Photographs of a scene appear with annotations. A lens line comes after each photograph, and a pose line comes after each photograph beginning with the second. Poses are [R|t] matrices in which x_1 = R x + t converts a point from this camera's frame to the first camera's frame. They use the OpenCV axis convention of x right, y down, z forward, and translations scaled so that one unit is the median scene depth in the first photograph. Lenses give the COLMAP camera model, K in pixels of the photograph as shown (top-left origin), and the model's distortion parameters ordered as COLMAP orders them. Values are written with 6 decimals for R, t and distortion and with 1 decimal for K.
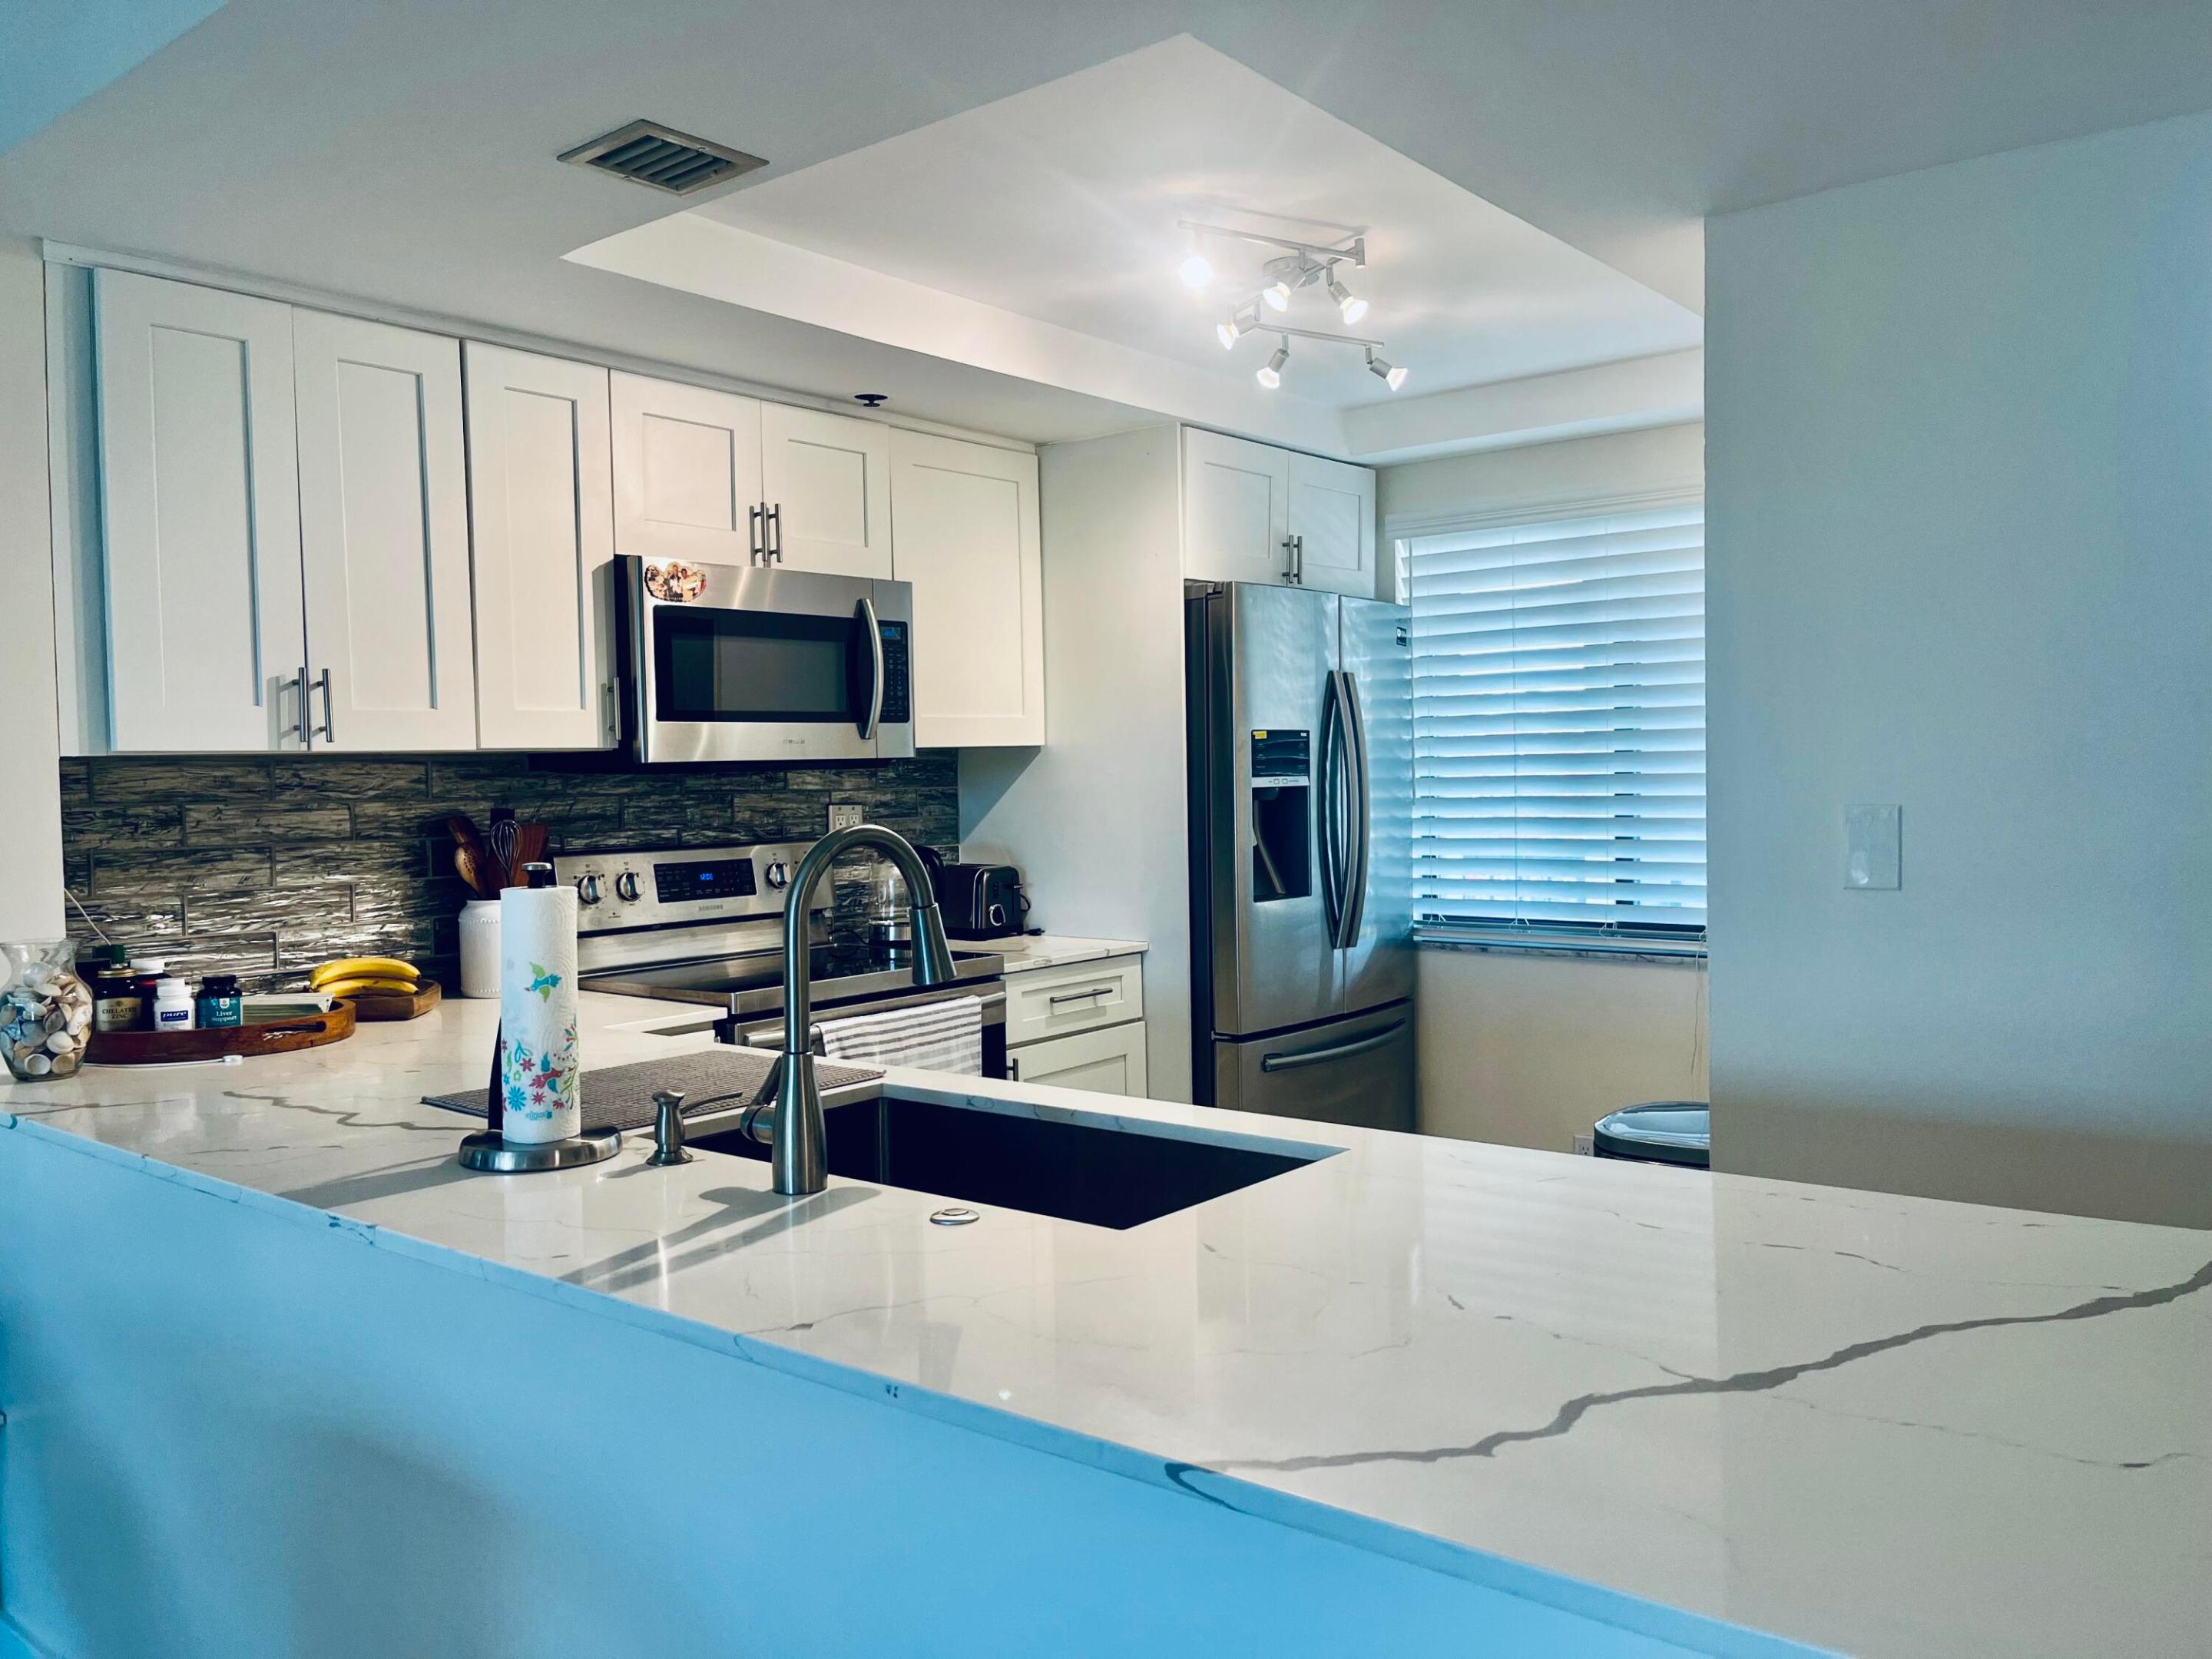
lens RADIAL K [[1686.2, 0, 1106.0], [0, 1686.2, 829.5], [0, 0, 1]] dist [0.076077, -0.117701]
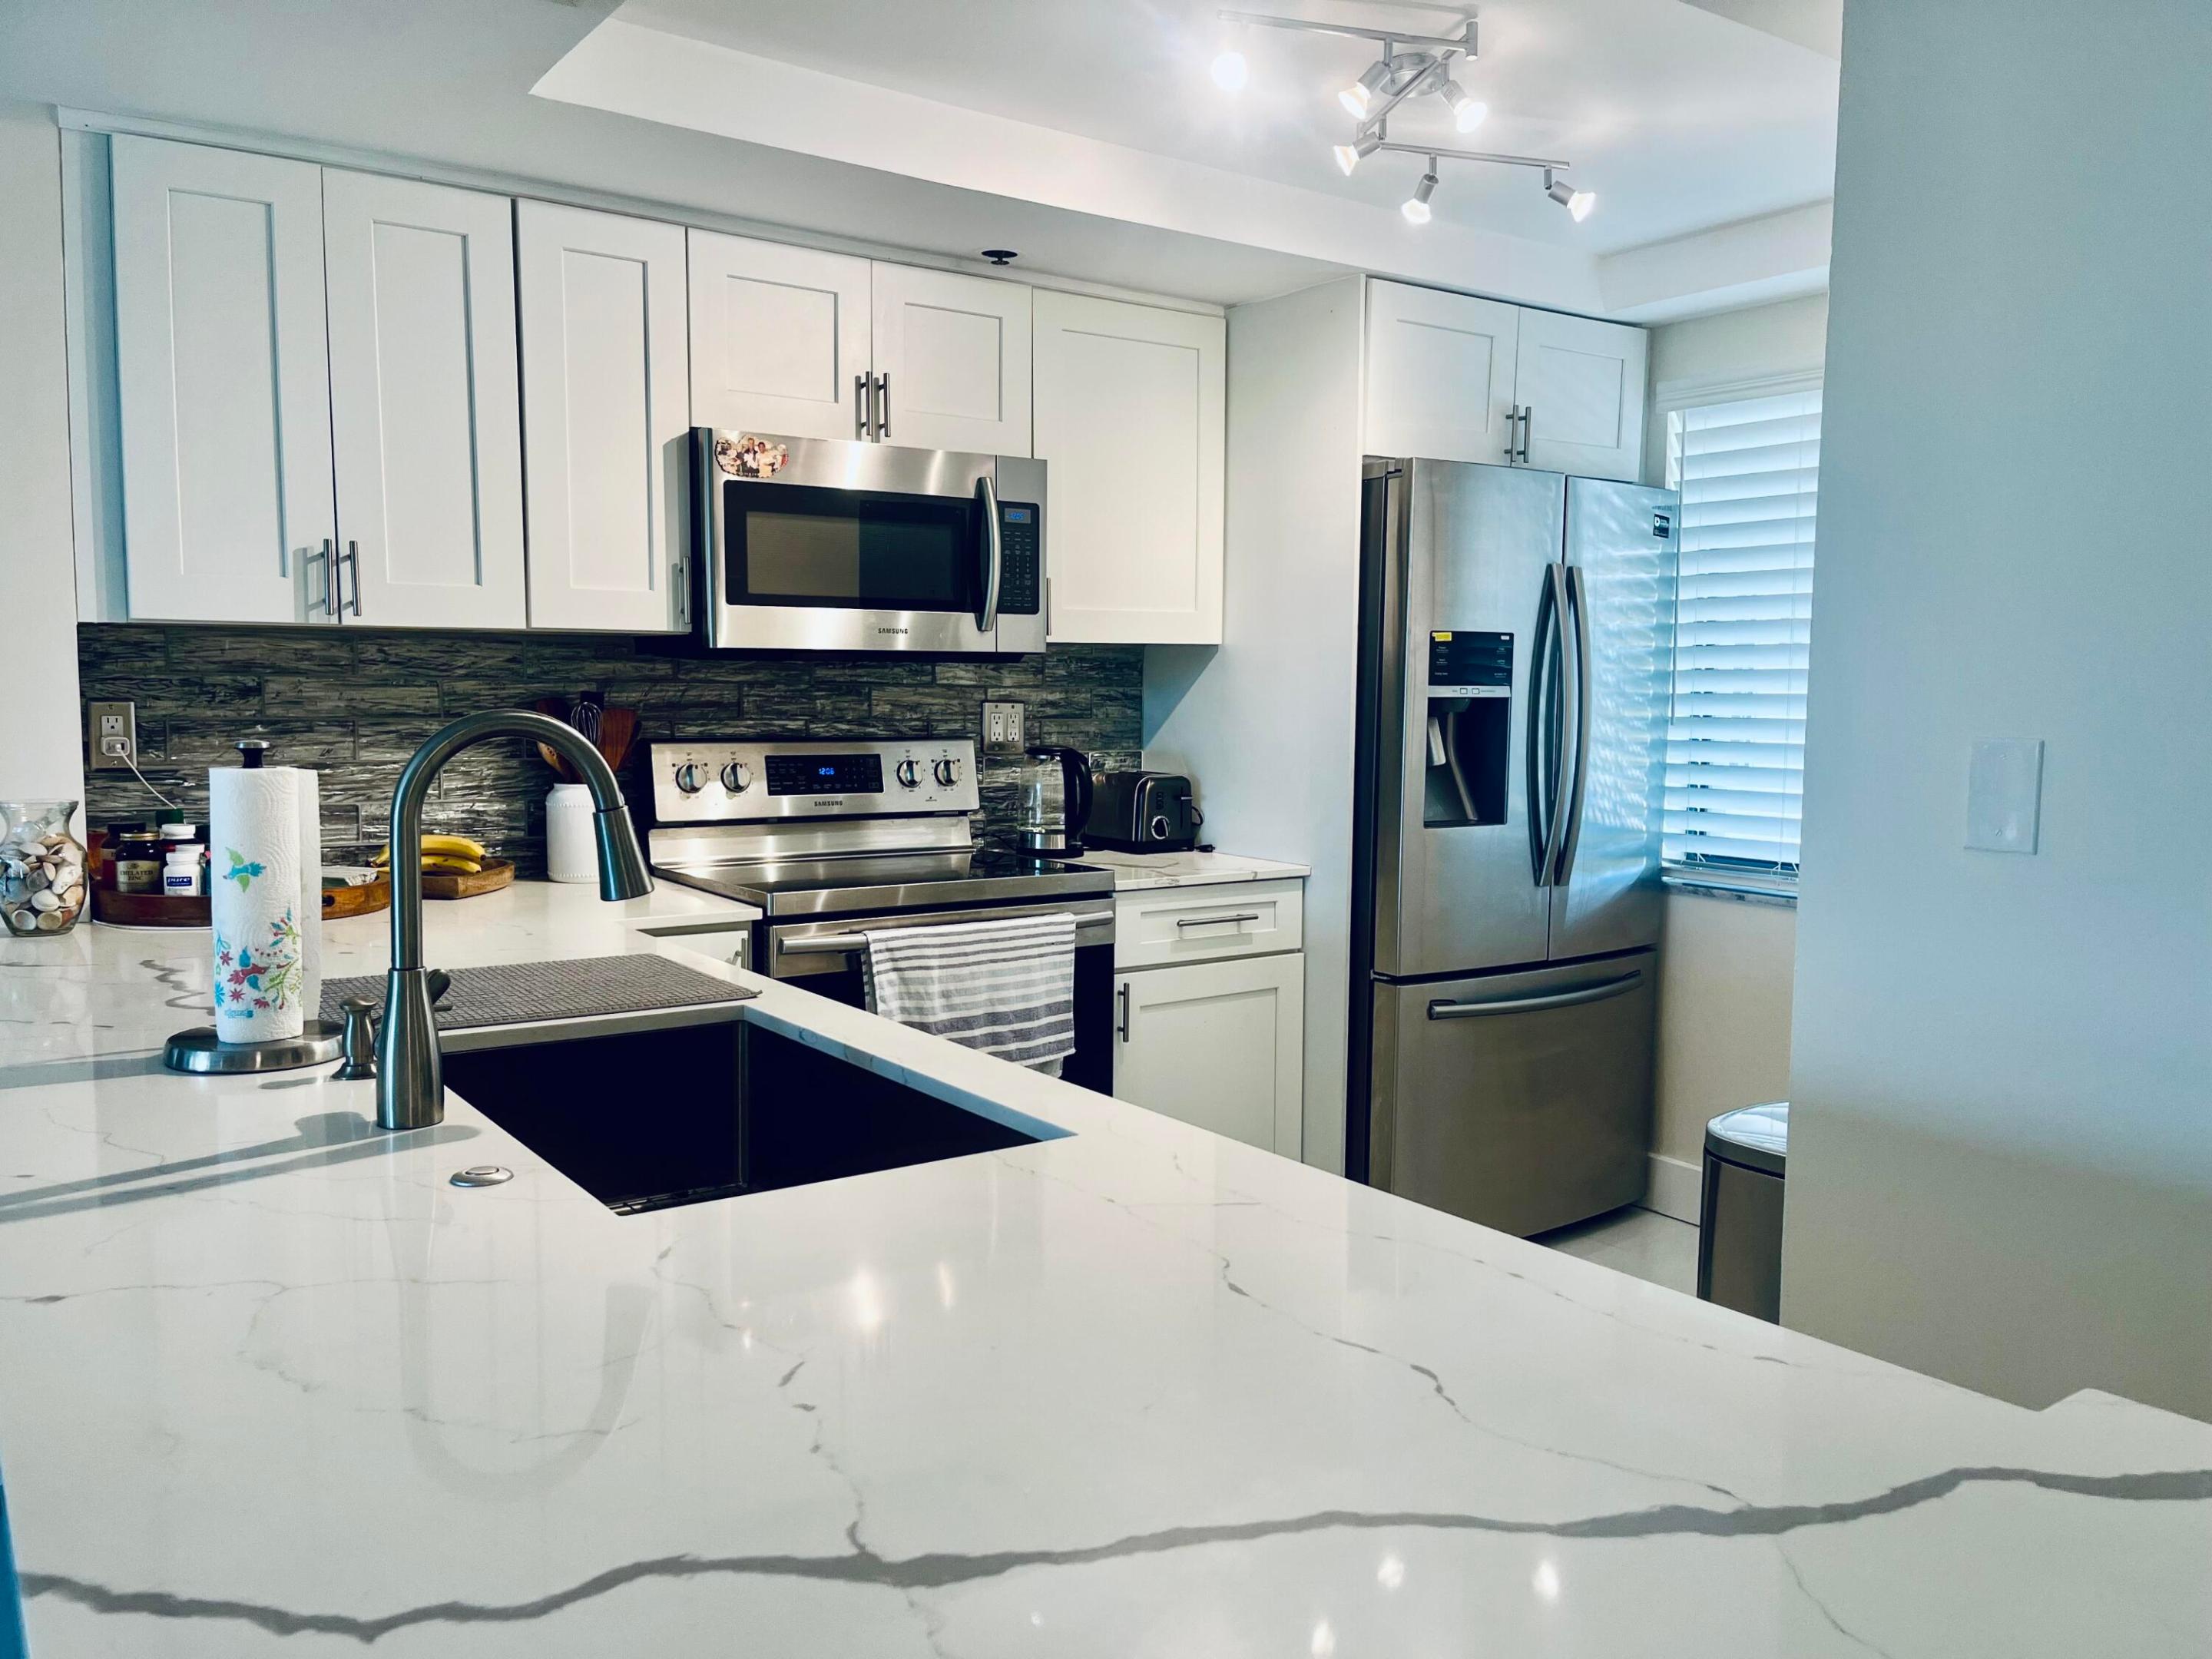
lens RADIAL K [[1693.9, 0, 1116.5], [0, 1693.9, 841.9], [0, 0, 1]] dist [0.071720, -0.112396]
pose [[0.964335, 0.054590, -0.258992, 0.184853], [-0.038602, 0.997044, 0.066426, -0.002599], [0.261853, -0.054060, 0.963592, 0.118409]]
